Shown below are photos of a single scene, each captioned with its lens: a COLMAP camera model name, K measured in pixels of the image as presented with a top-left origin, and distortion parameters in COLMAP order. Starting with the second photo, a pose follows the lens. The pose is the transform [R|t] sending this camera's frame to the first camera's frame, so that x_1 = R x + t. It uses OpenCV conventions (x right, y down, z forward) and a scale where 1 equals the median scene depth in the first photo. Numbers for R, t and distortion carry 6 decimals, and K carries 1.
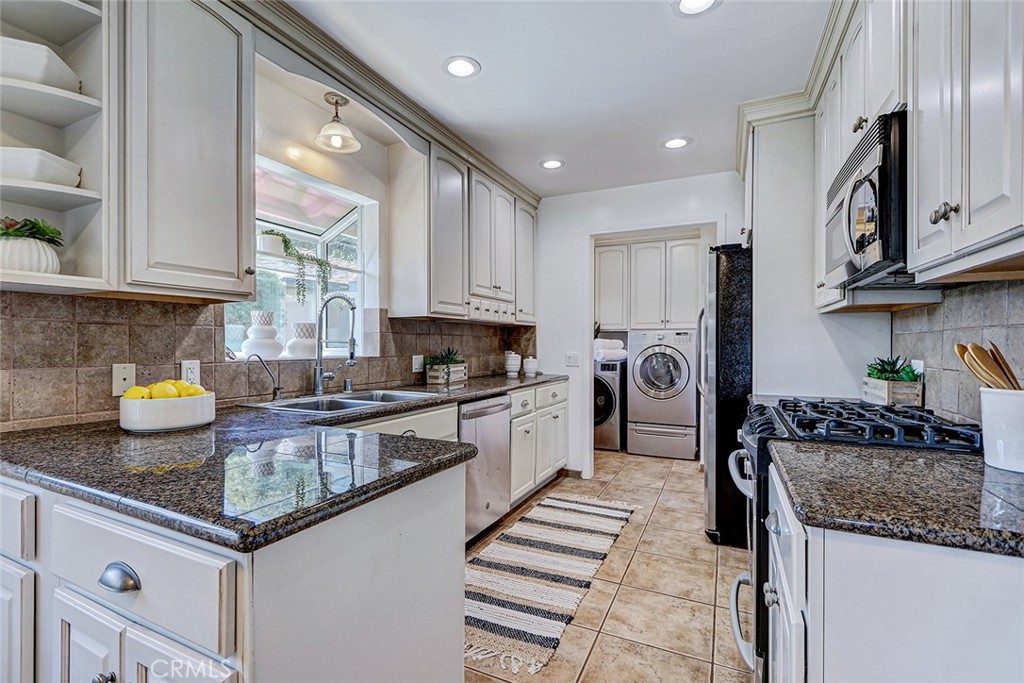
lens RADIAL K [[463.0, 0, 503.7], [0, 463.0, 340.4], [0, 0, 1]] dist [-0.000985, -0.001223]
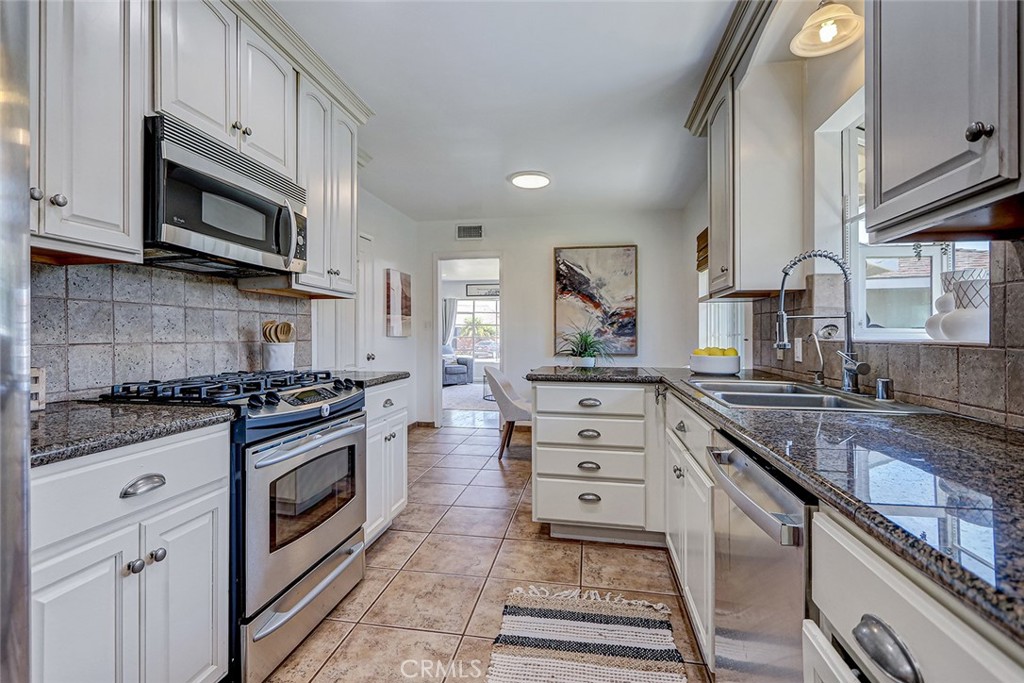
lens RADIAL K [[463.0, 0, 503.7], [0, 463.0, 340.4], [0, 0, 1]] dist [-0.000985, -0.001223]
pose [[-0.964869, -0.002062, -0.262723, 0.197584], [-0.003521, 0.999981, 0.005081, 0.023872], [0.262708, 0.005828, -0.964858, 1.013617]]
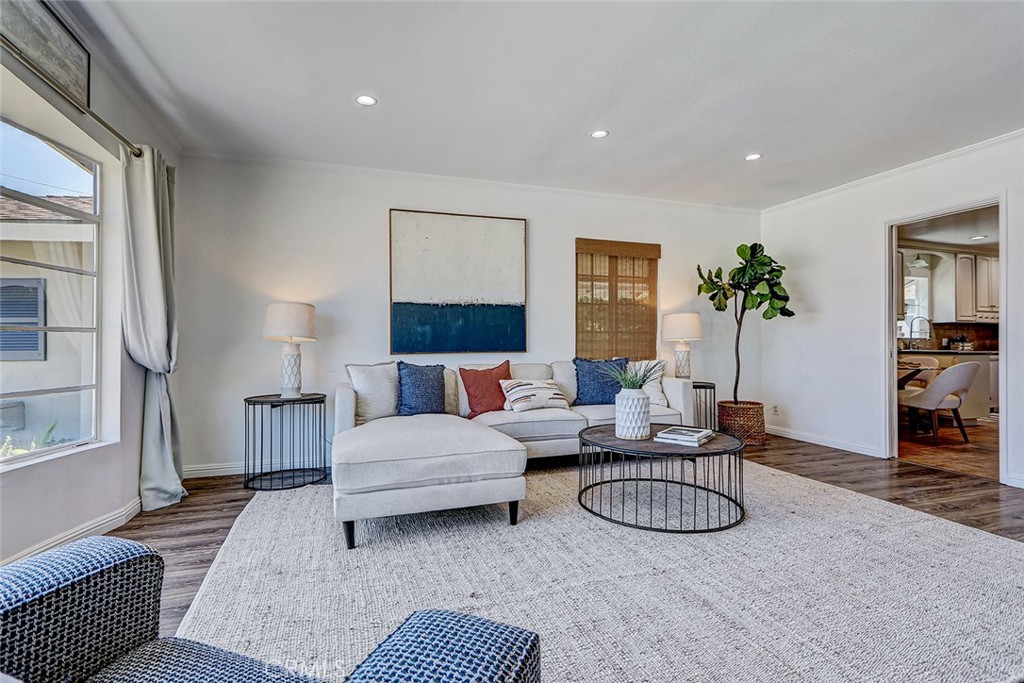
lens RADIAL K [[463.0, 0, 503.7], [0, 463.0, 340.4], [0, 0, 1]] dist [-0.000985, -0.001223]
pose [[0.697469, -0.004729, -0.716599, -0.059707], [0.002198, 0.999988, -0.004461, 0.042495], [0.716612, 0.001536, 0.697471, -1.978030]]
